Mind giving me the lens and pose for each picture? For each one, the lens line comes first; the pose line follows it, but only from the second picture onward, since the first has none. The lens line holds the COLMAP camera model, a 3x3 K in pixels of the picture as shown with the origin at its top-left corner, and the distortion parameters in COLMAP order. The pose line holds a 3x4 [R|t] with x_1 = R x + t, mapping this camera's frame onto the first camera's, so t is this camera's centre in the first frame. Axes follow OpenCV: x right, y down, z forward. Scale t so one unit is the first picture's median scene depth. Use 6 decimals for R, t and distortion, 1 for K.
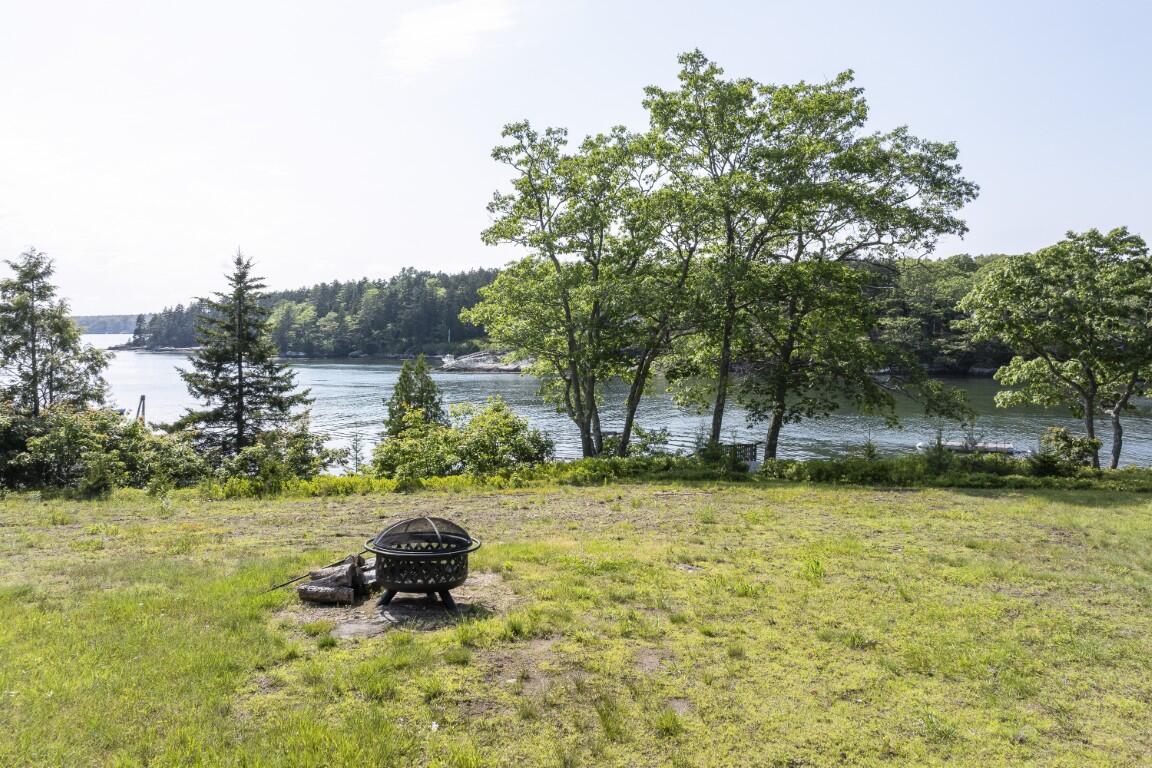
lens RADIAL K [[792.1, 0, 576.1], [0, 792.1, 383.2], [0, 0, 1]] dist [-0.004216, -0.001628]
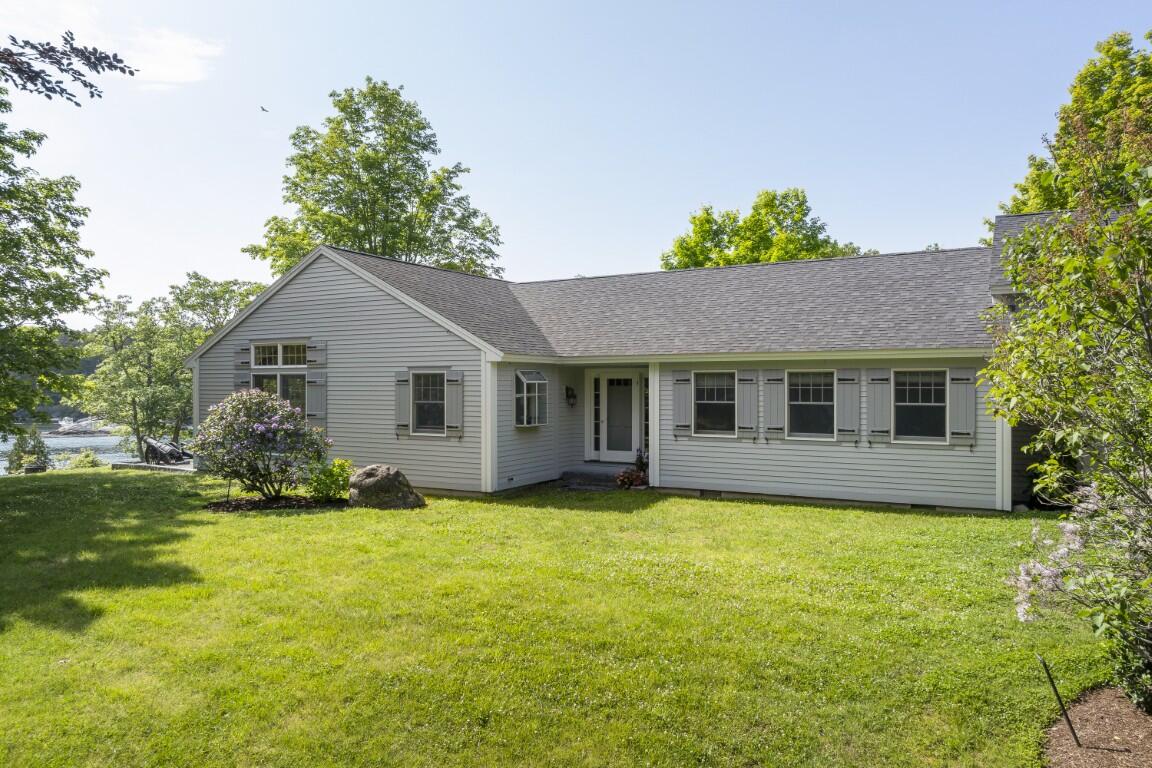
lens RADIAL K [[792.1, 0, 588.5], [0, 792.1, 415.3], [0, 0, 1]] dist [-0.004216, -0.001628]
pose [[0.912178, -0.010438, 0.409660, 0.196935], [0.023688, 0.999347, -0.027282, 0.019441], [-0.409108, 0.034591, 0.911830, -1.040928]]
